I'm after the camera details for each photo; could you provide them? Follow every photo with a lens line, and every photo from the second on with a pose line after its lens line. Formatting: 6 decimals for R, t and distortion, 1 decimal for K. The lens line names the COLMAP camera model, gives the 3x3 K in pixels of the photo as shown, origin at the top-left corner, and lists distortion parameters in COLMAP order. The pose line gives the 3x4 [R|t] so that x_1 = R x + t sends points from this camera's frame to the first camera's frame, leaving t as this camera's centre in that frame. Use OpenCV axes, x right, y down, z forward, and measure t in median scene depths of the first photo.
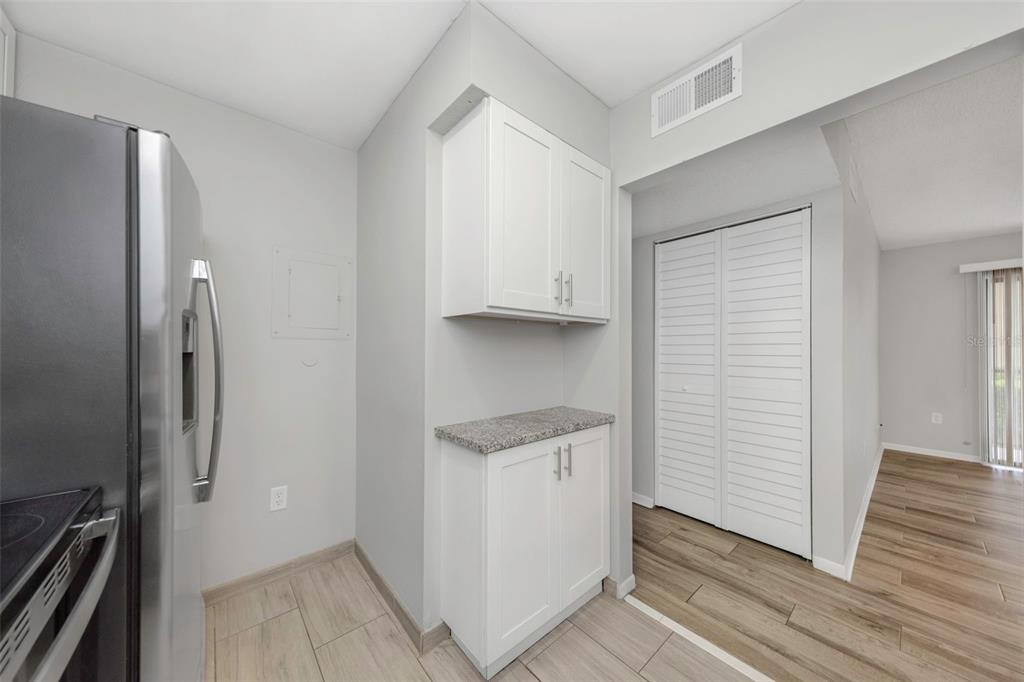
lens RADIAL K [[342.9, 0, 512.0], [0, 342.9, 341.0], [0, 0, 1]] dist [0.000378, -0.000078]
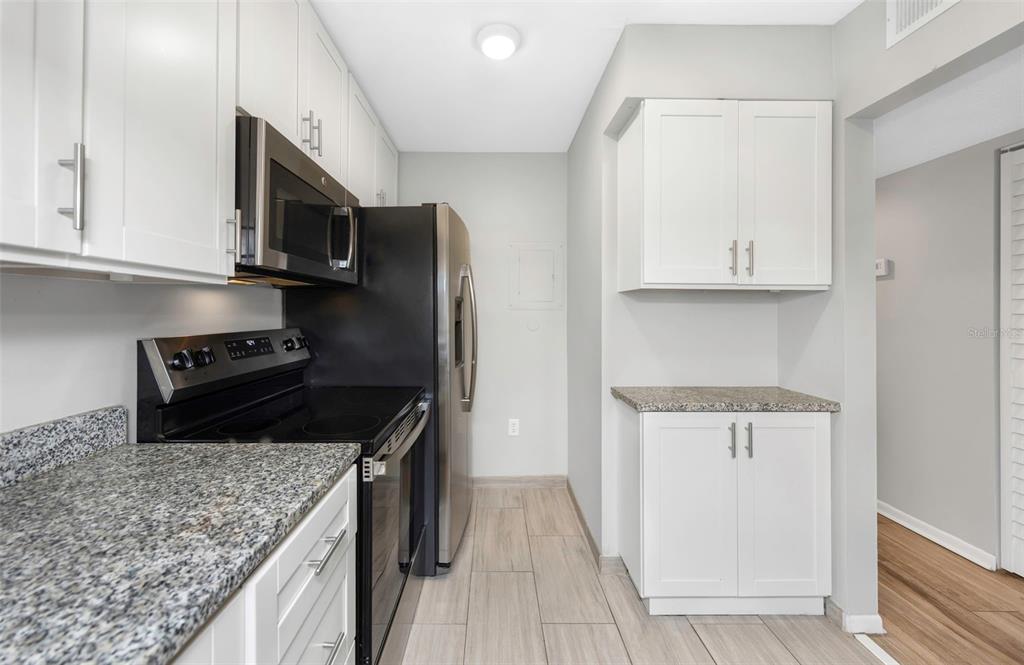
lens RADIAL K [[404.6, 0, 515.1], [0, 404.6, 301.7], [0, 0, 1]] dist [0.000641, -0.000034]
pose [[0.776602, -0.016584, -0.629773, 0.372877], [0.012357, 0.999862, -0.011092, -0.027127], [0.629870, 0.000832, 0.776700, -0.268244]]
